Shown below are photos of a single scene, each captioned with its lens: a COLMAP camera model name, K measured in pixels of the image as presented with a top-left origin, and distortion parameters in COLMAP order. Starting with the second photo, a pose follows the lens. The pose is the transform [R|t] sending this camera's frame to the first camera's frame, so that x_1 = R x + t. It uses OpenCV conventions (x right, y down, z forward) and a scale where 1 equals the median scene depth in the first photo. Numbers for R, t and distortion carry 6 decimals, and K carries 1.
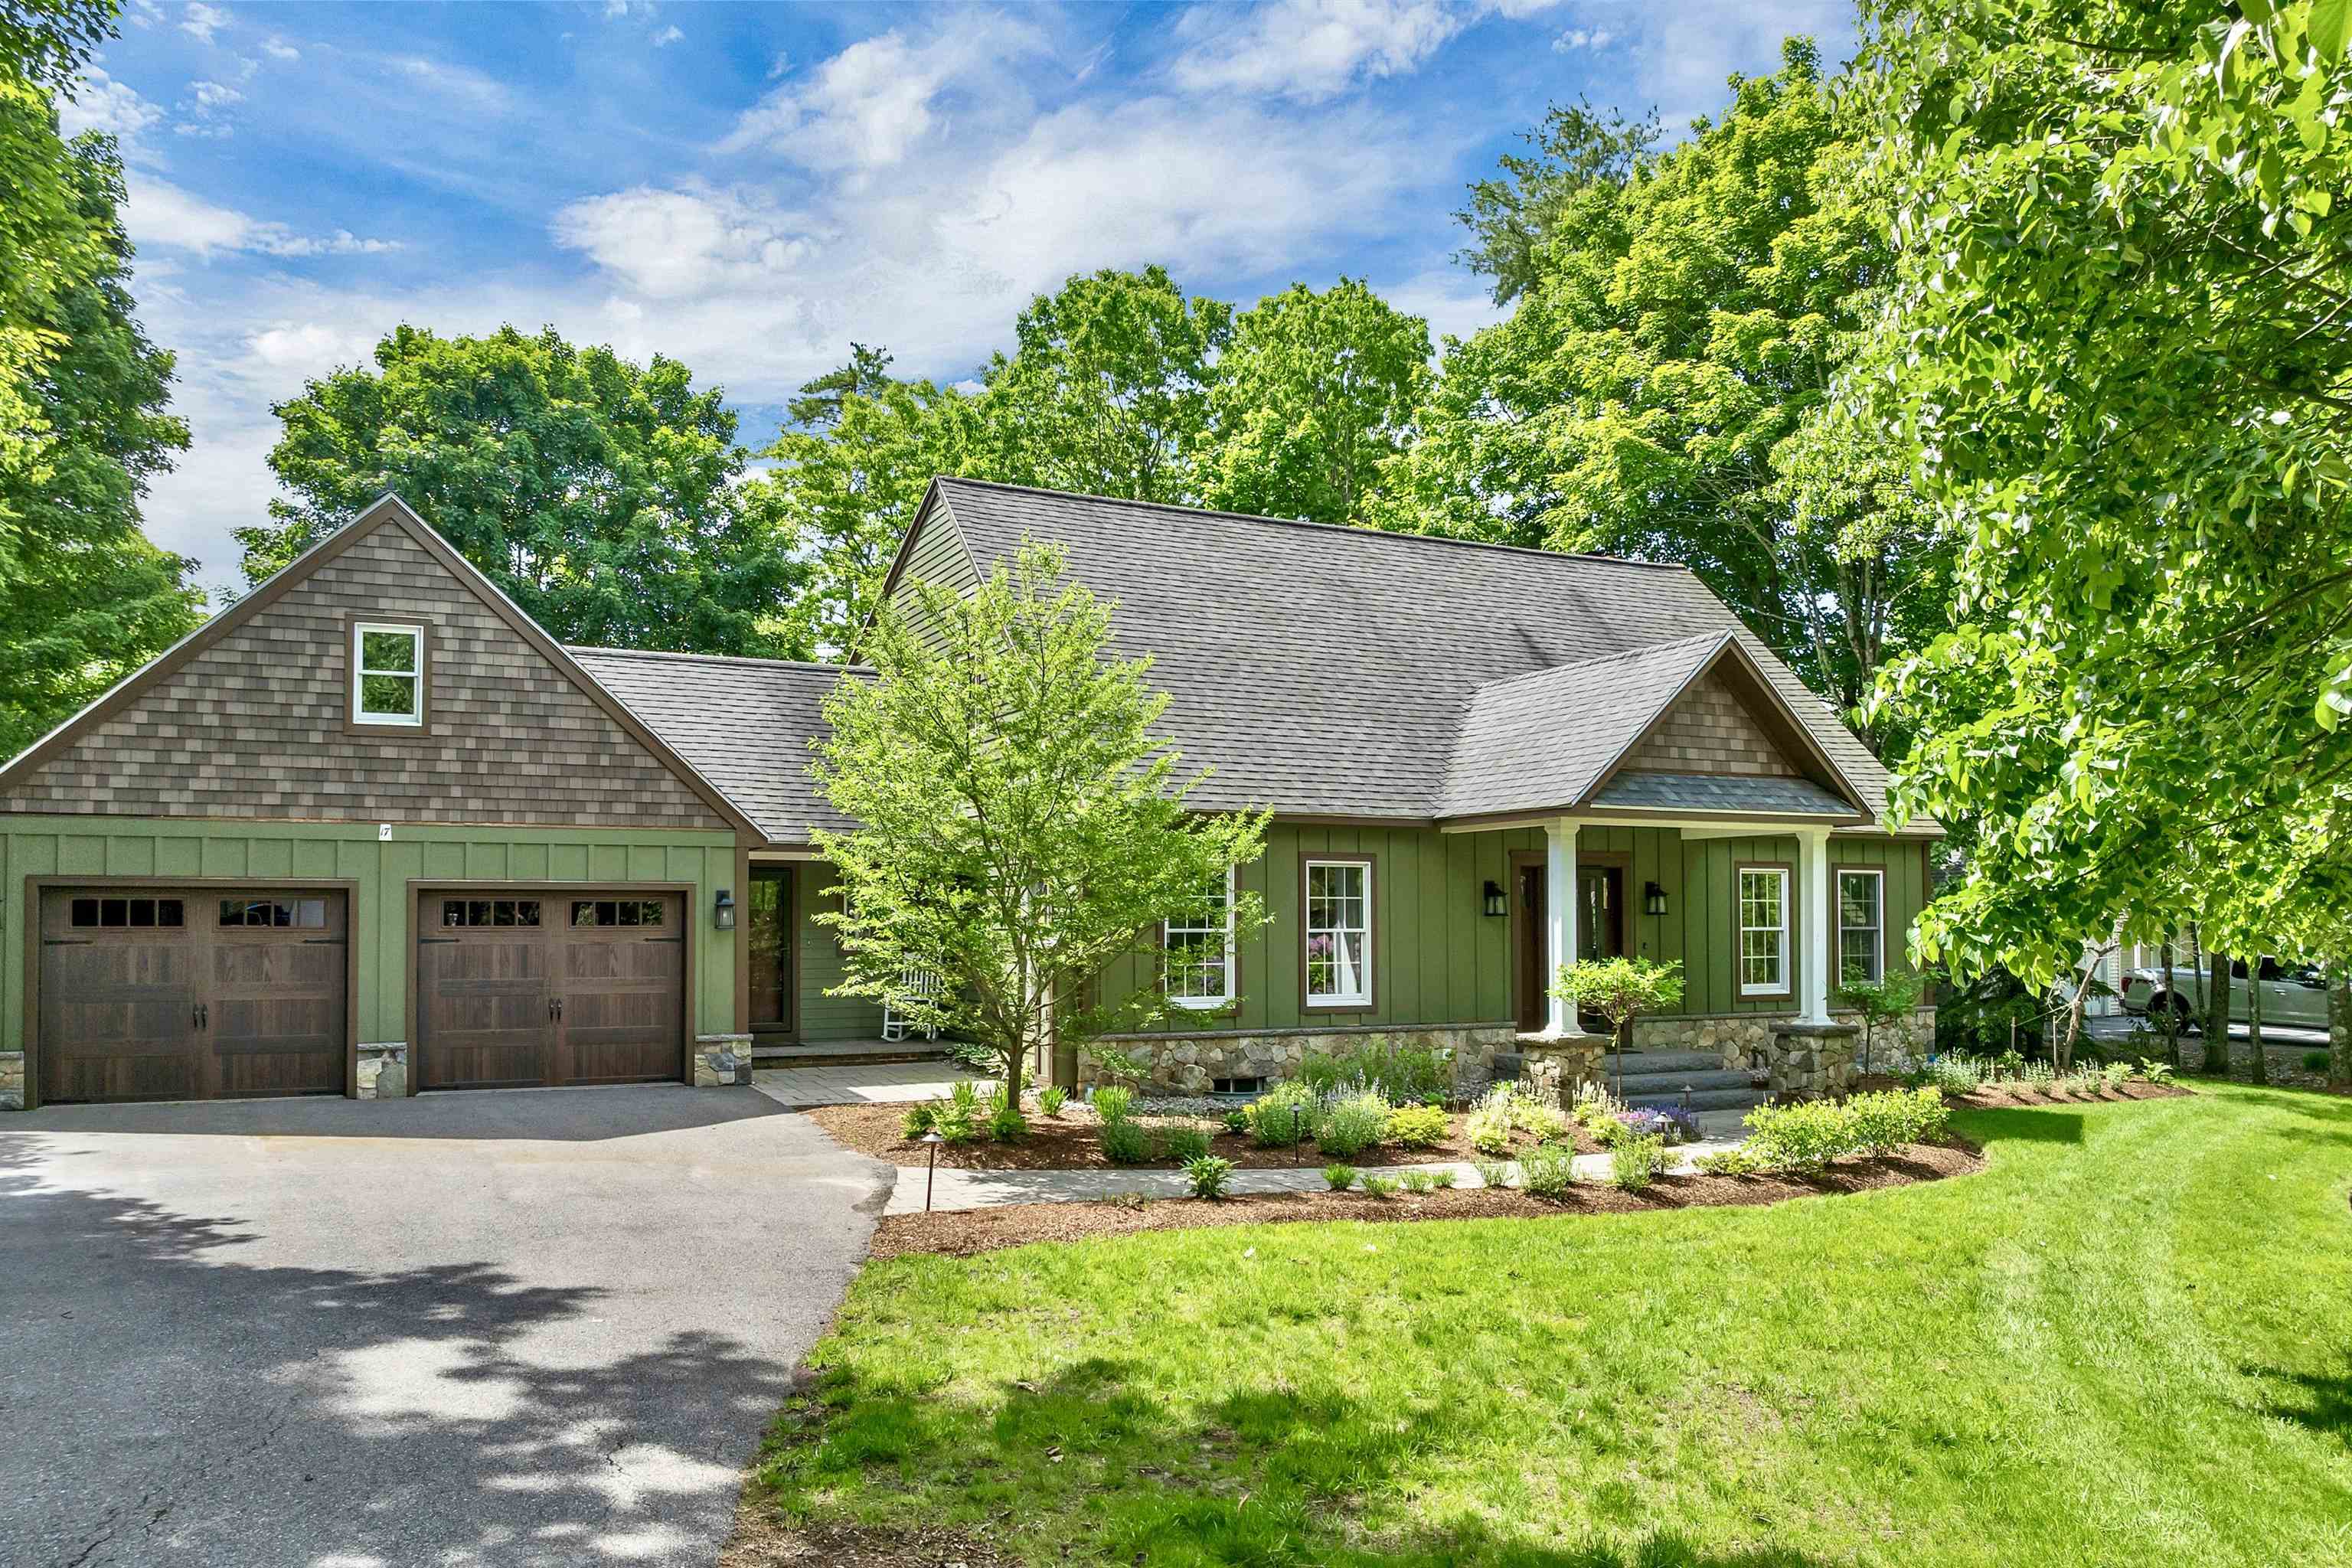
lens RADIAL K [[1657.8, 0, 1179.3], [0, 1657.8, 880.9], [0, 0, 1]] dist [-0.045866, -0.003712]
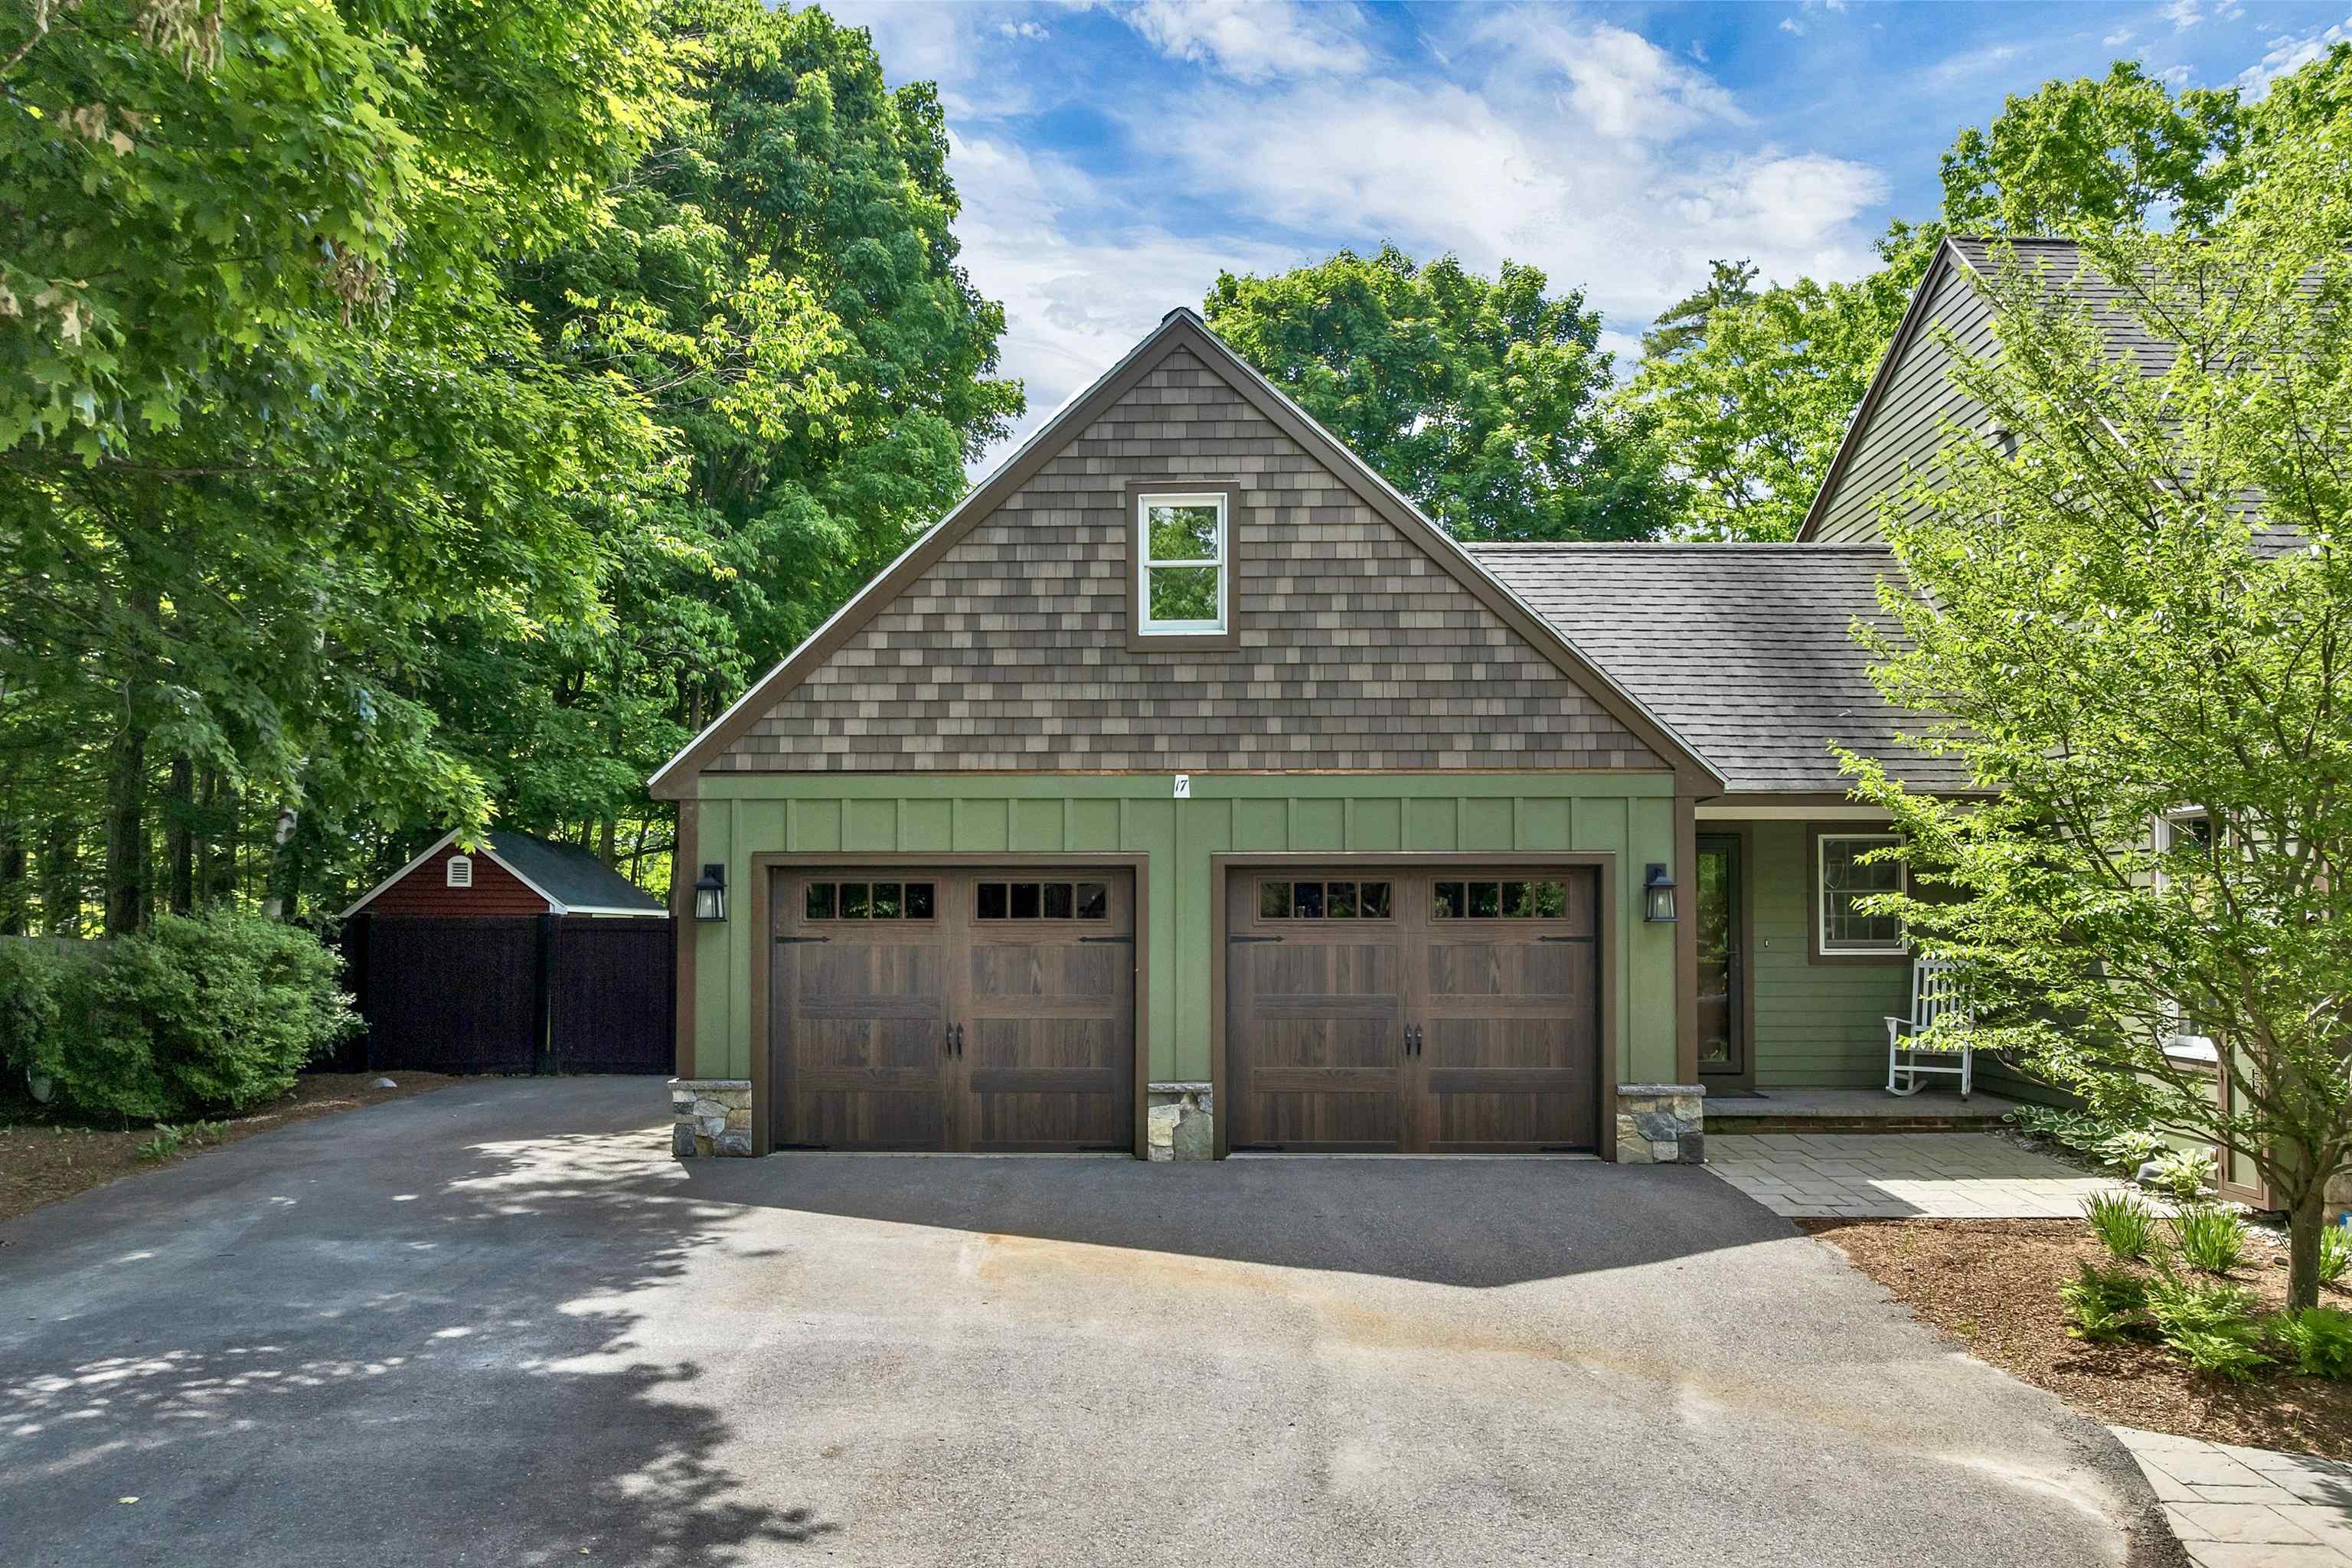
lens RADIAL K [[1657.8, 0, 1179.3], [0, 1657.8, 880.9], [0, 0, 1]] dist [-0.045866, -0.003712]
pose [[0.878951, -0.009582, -0.476816, -0.133319], [0.011249, 0.999937, 0.000641, 0.010145], [0.476779, -0.005927, 0.879003, 0.342488]]
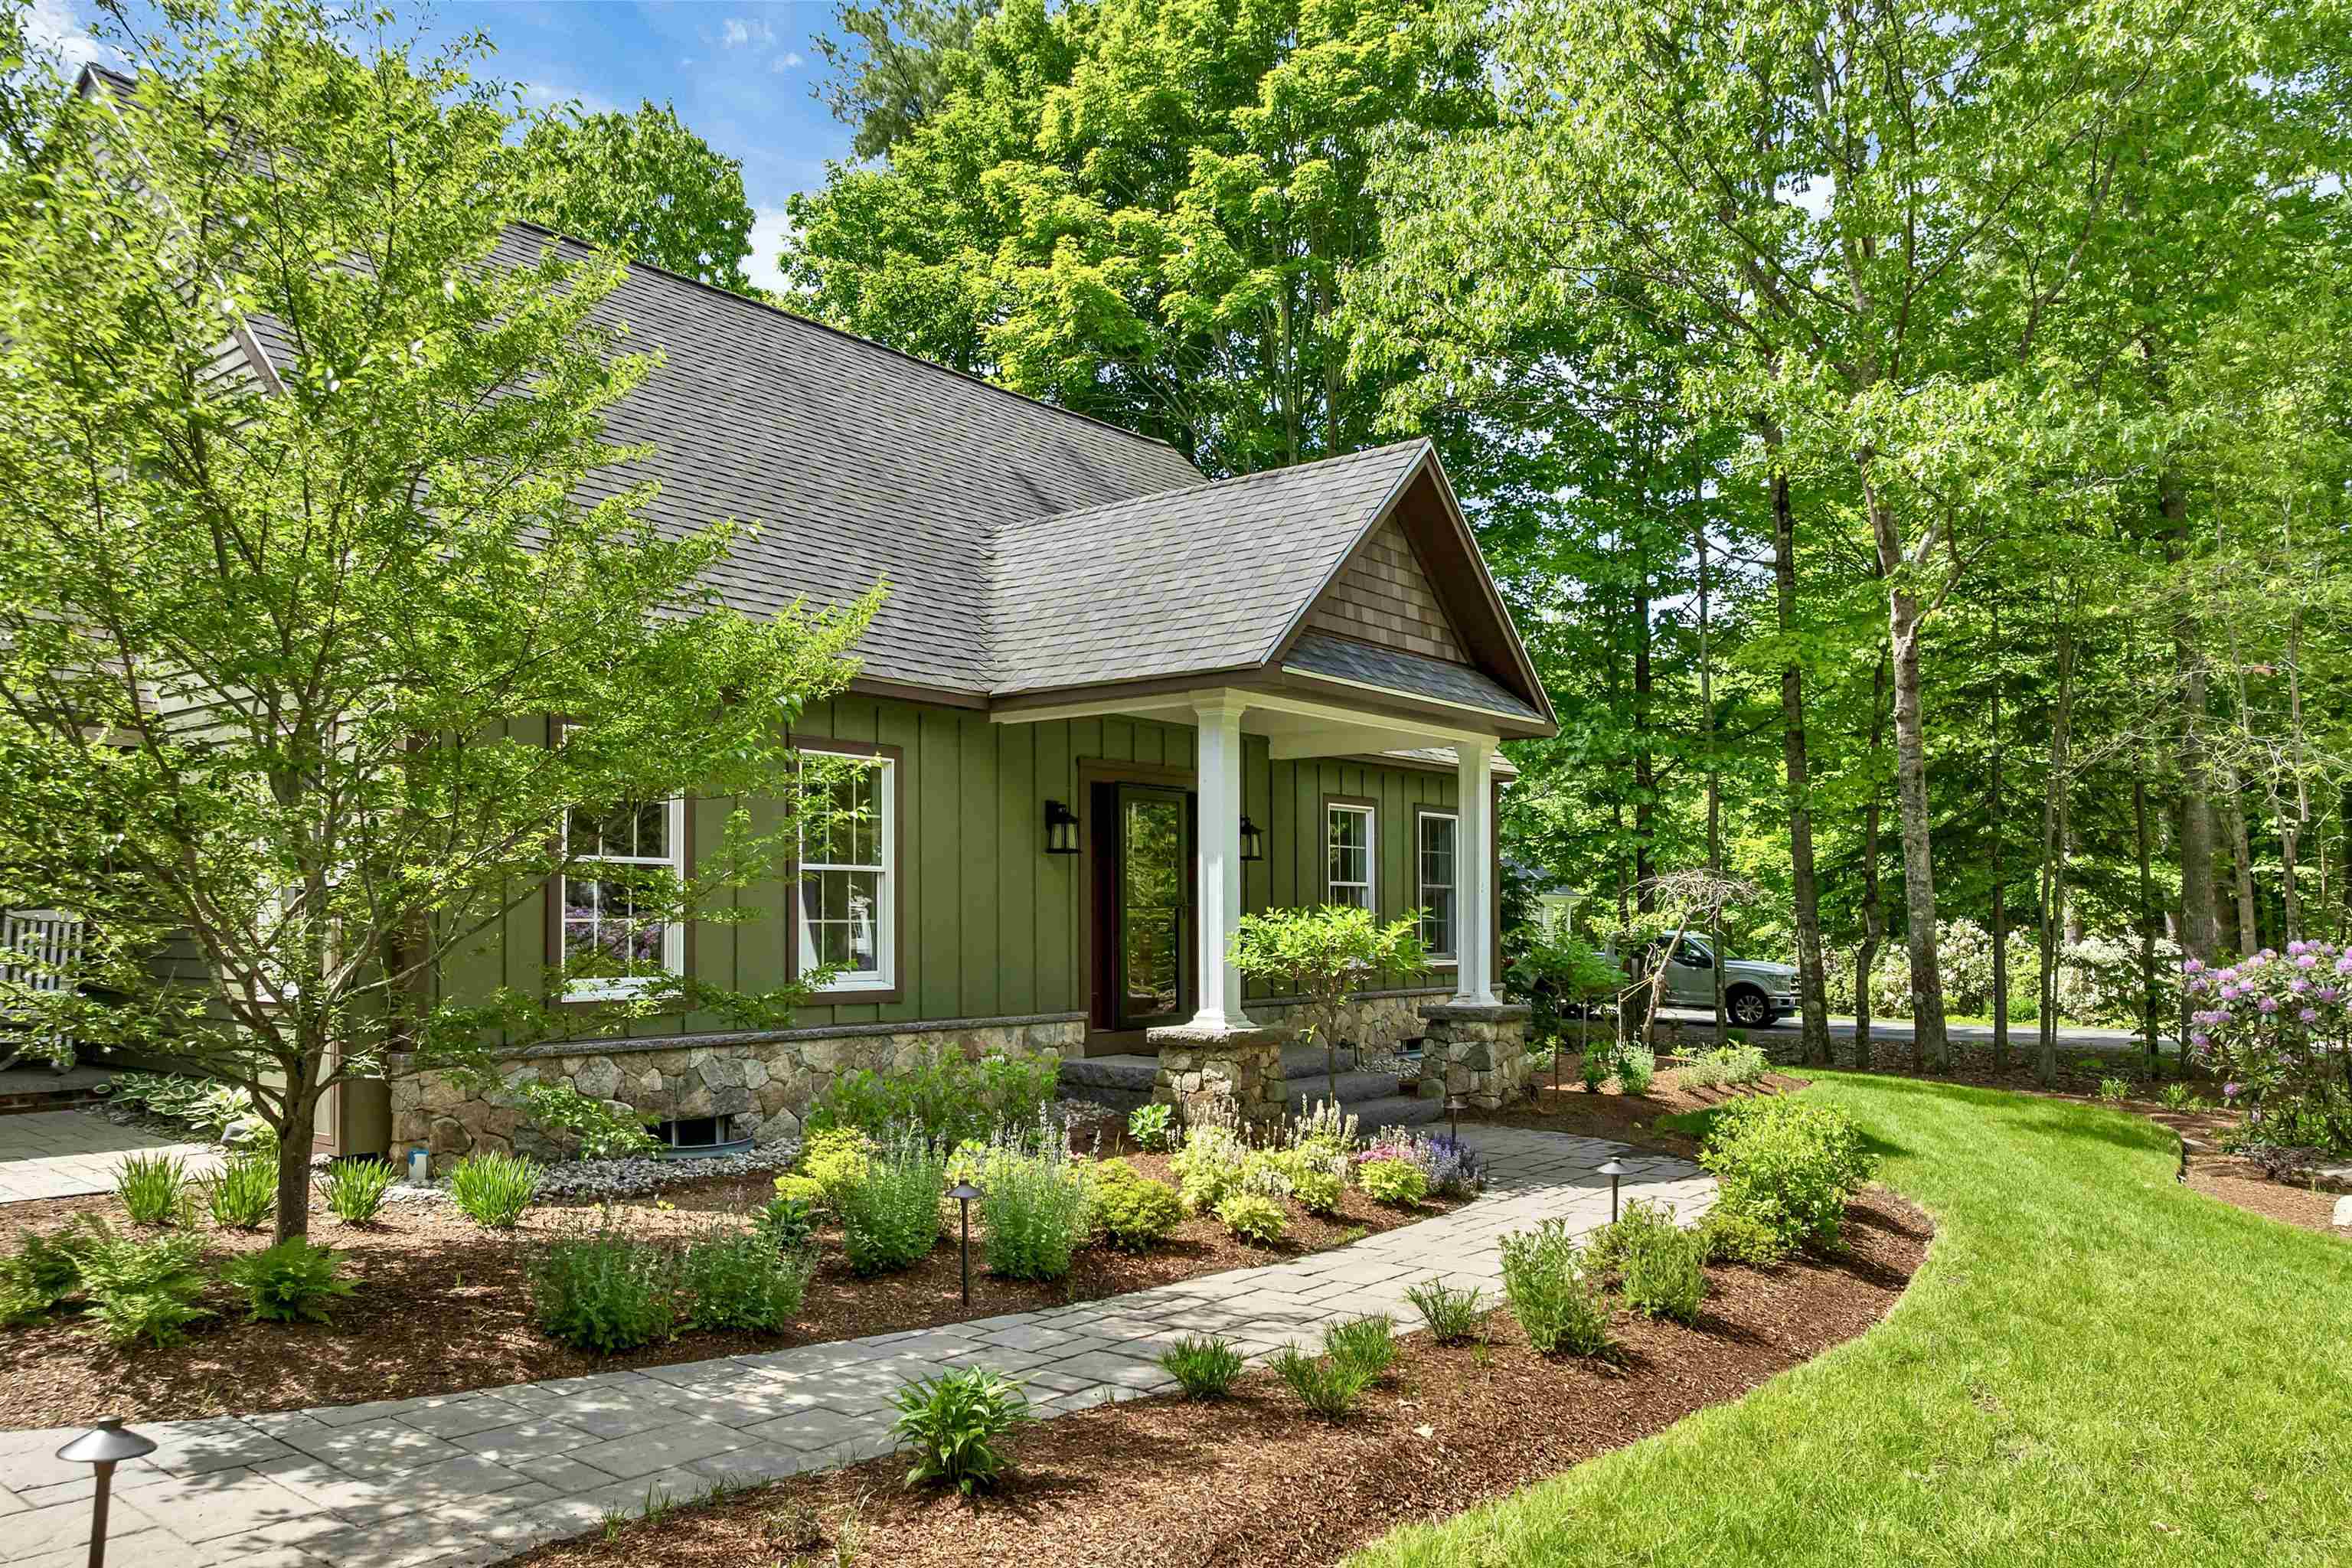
lens RADIAL K [[1657.8, 0, 1179.3], [0, 1657.8, 880.9], [0, 0, 1]] dist [-0.045866, -0.003712]
pose [[0.896810, 0.010410, 0.442294, -0.066047], [-0.010383, 0.999943, -0.002482, 0.036658], [-0.442294, -0.002367, 0.896867, 0.417385]]
